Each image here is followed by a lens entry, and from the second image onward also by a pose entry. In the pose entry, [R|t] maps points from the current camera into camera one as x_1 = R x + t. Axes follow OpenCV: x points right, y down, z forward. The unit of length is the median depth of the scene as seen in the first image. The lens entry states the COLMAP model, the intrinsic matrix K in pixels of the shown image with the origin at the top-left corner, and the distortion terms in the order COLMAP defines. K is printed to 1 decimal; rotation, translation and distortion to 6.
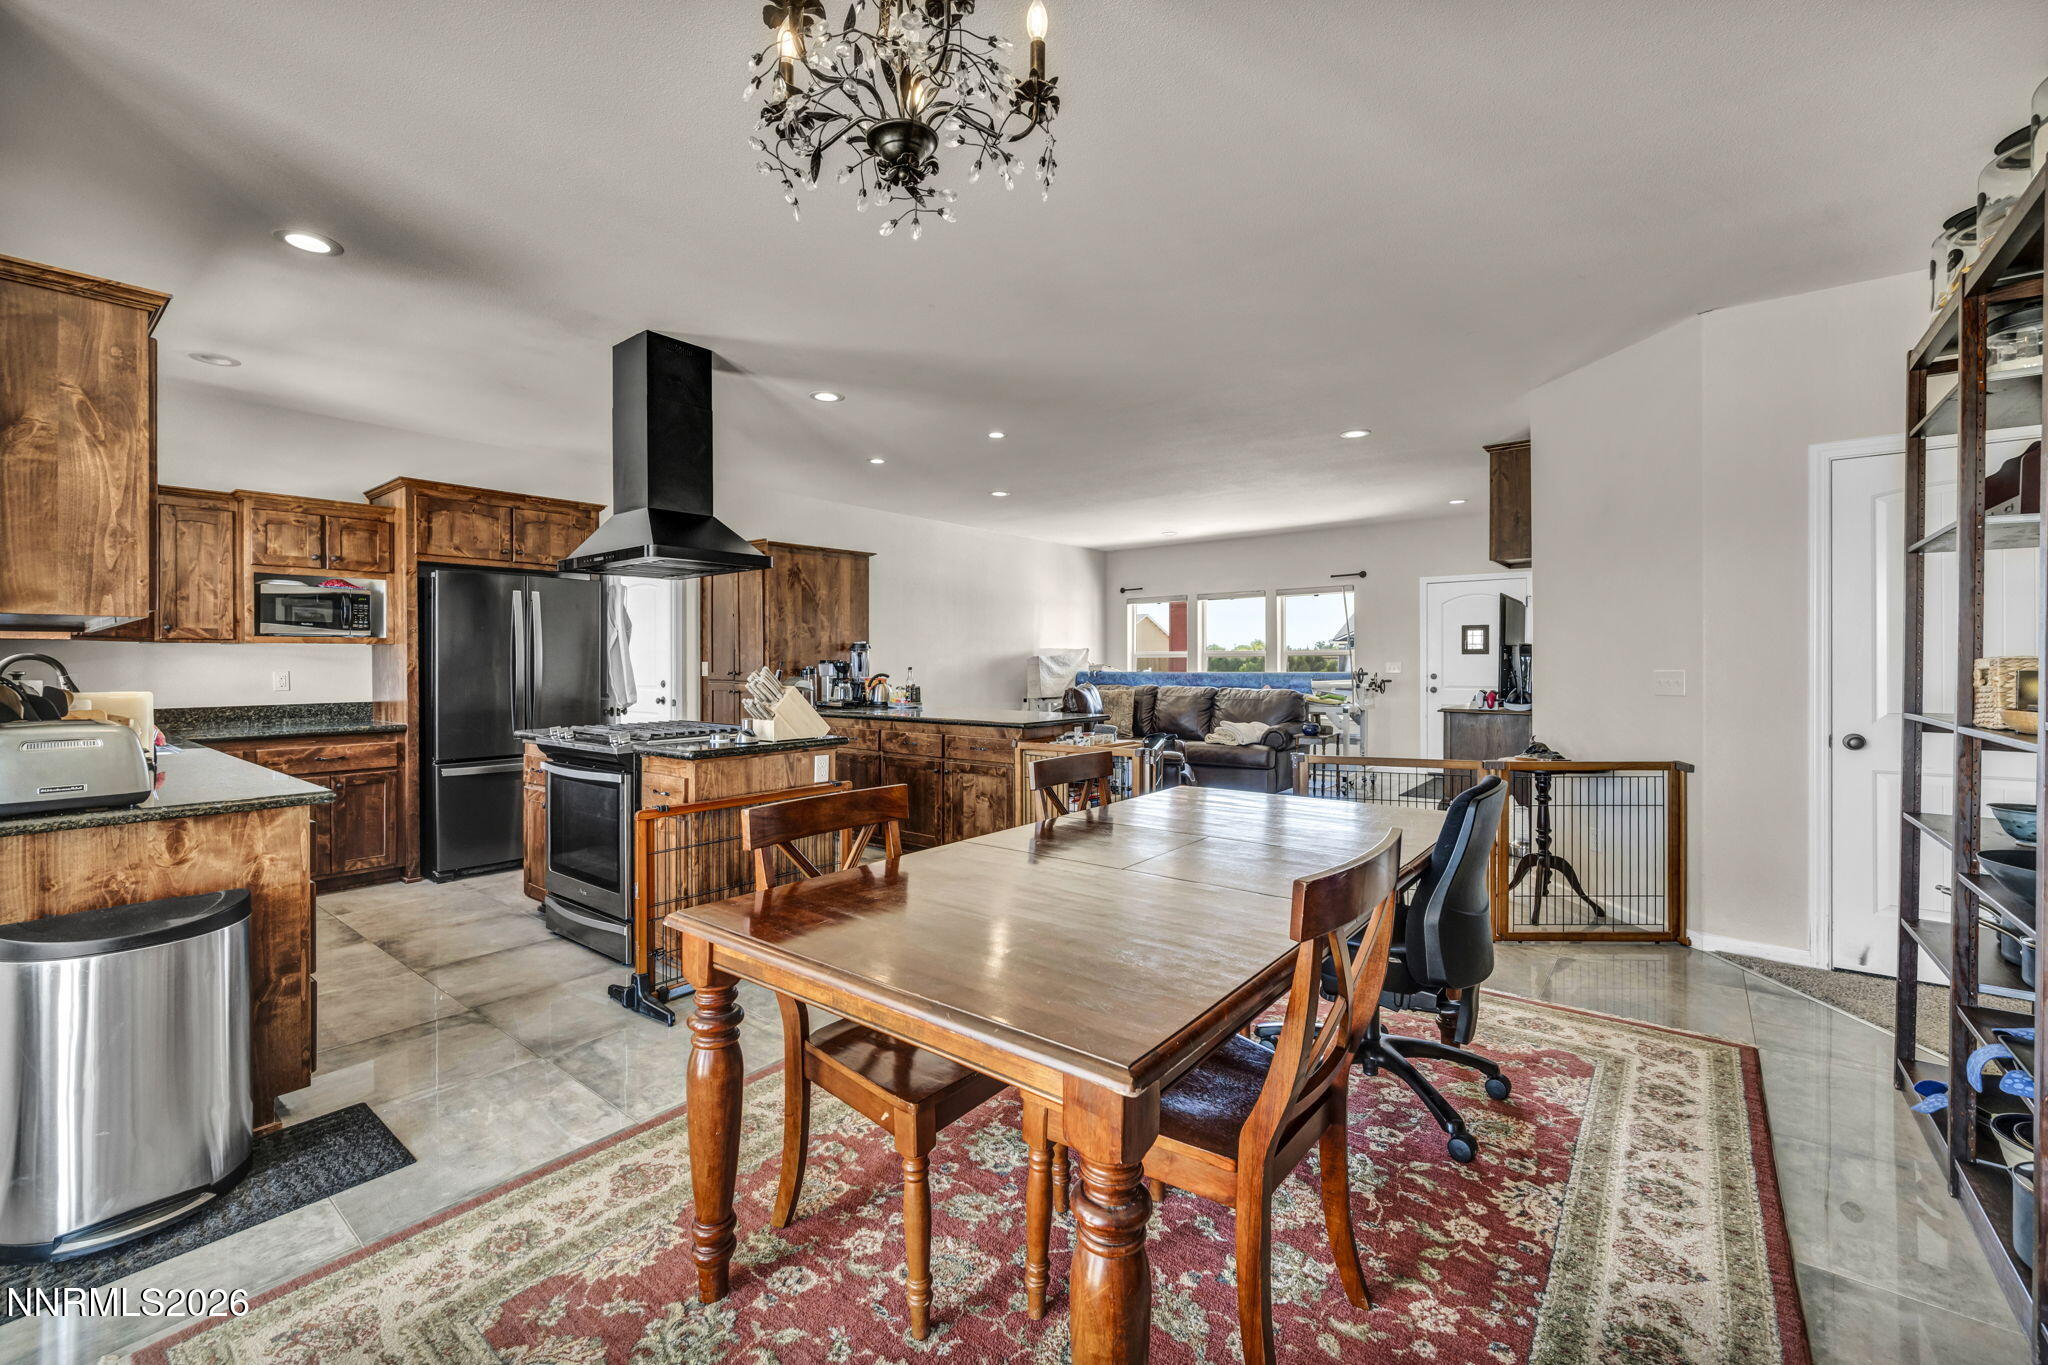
lens RADIAL K [[829.4, 0, 1024.5], [0, 829.4, 664.5], [0, 0, 1]] dist [-0.001072, 0.000311]
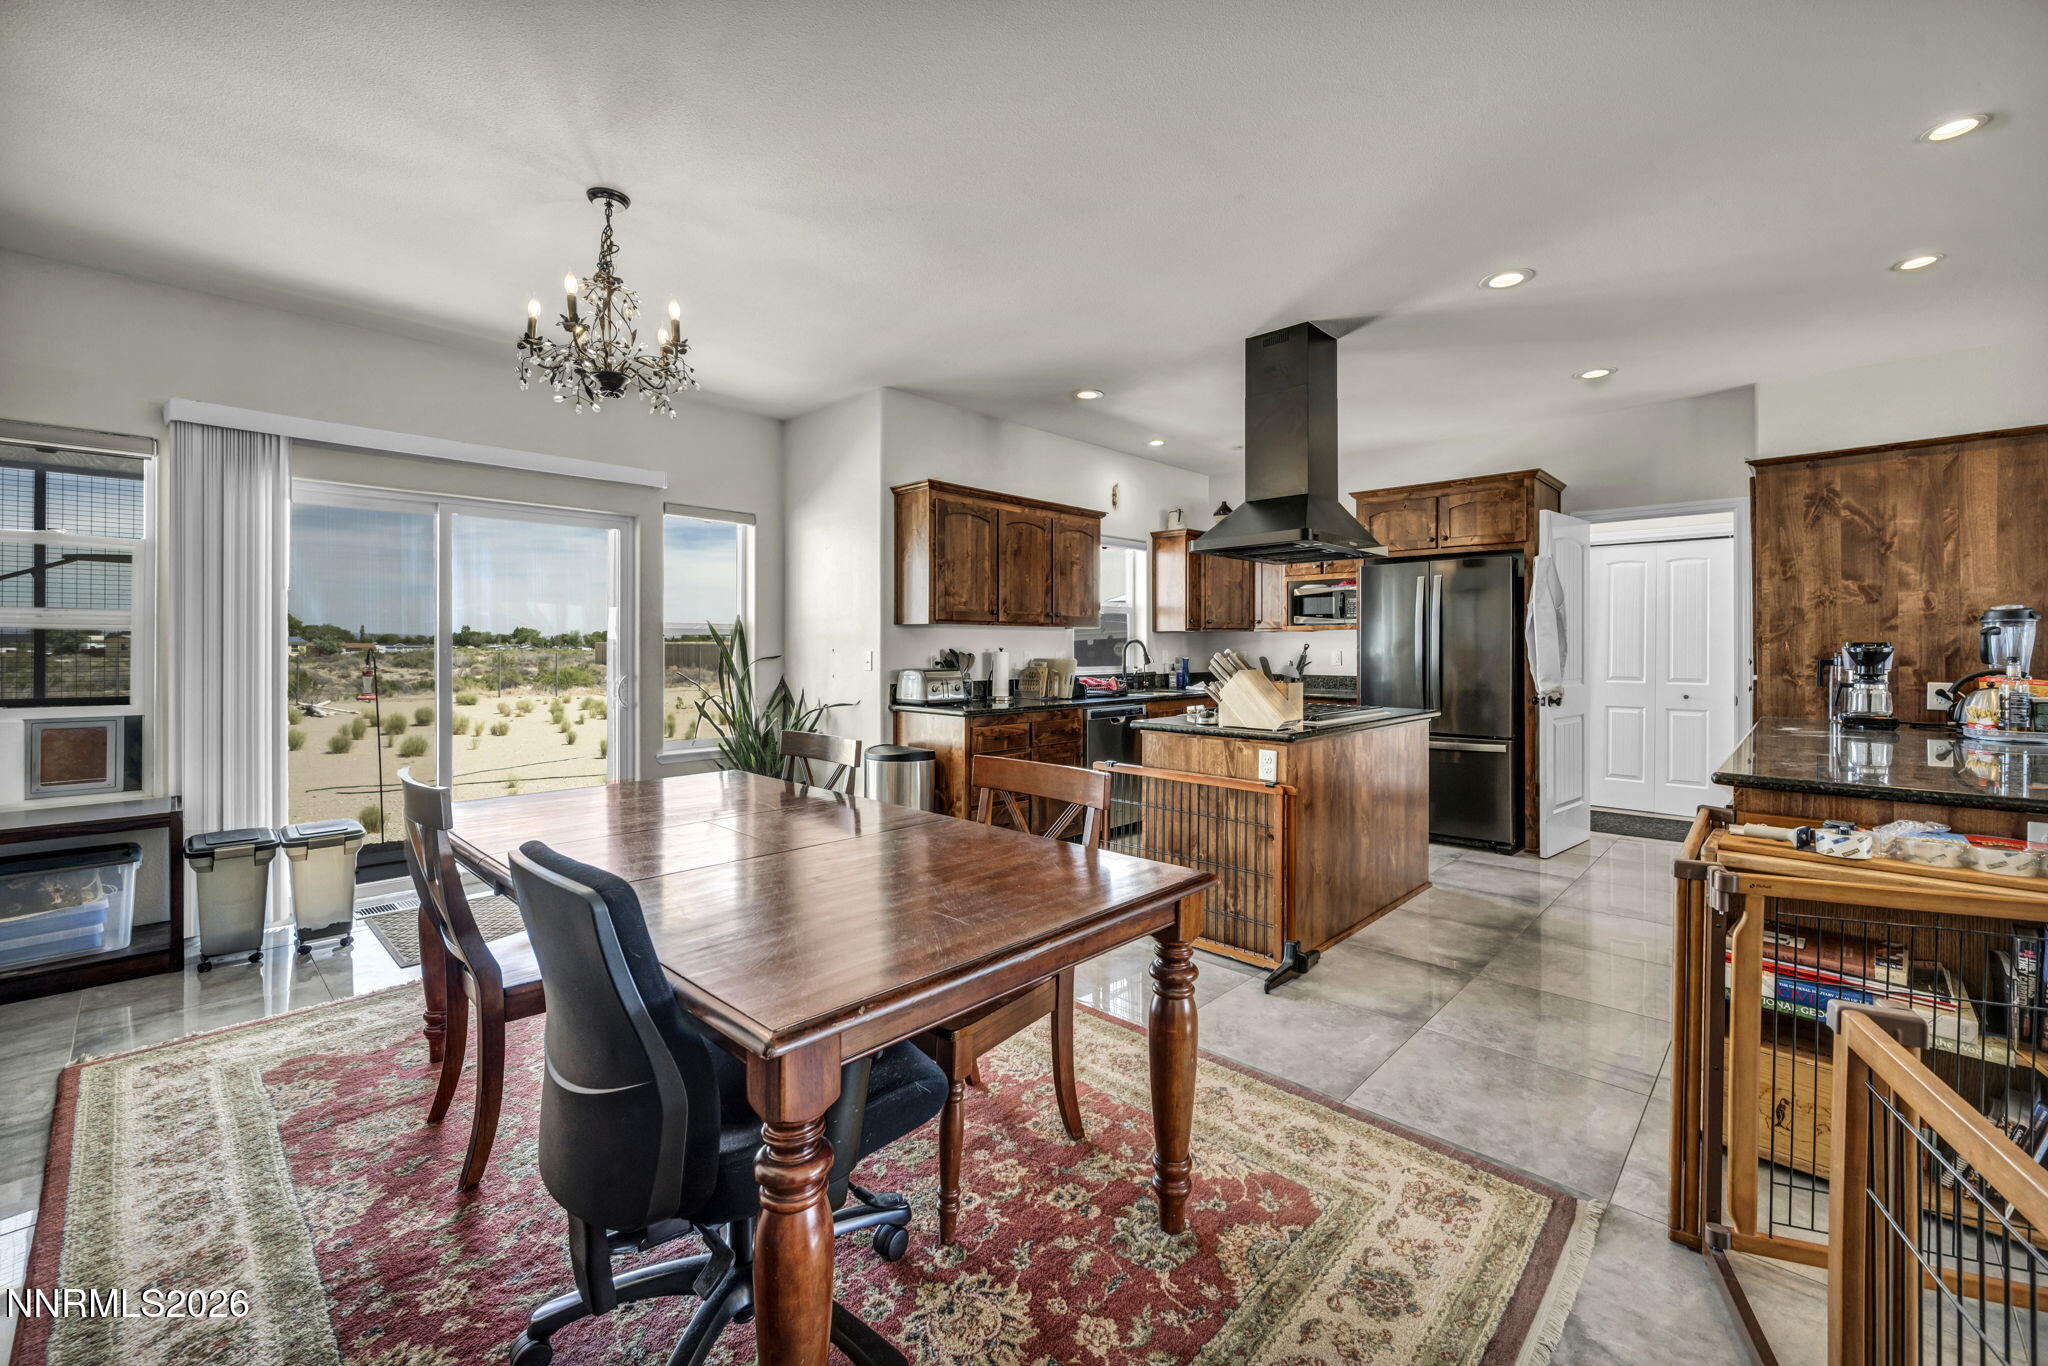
lens RADIAL K [[829.4, 0, 1033.2], [0, 829.4, 642.0], [0, 0, 1]] dist [-0.001072, 0.000311]
pose [[-0.082268, -0.000393, -0.996610, 0.513021], [-0.003891, 0.999992, -0.000073, -0.004036], [0.996603, 0.003872, -0.082269, 0.639677]]
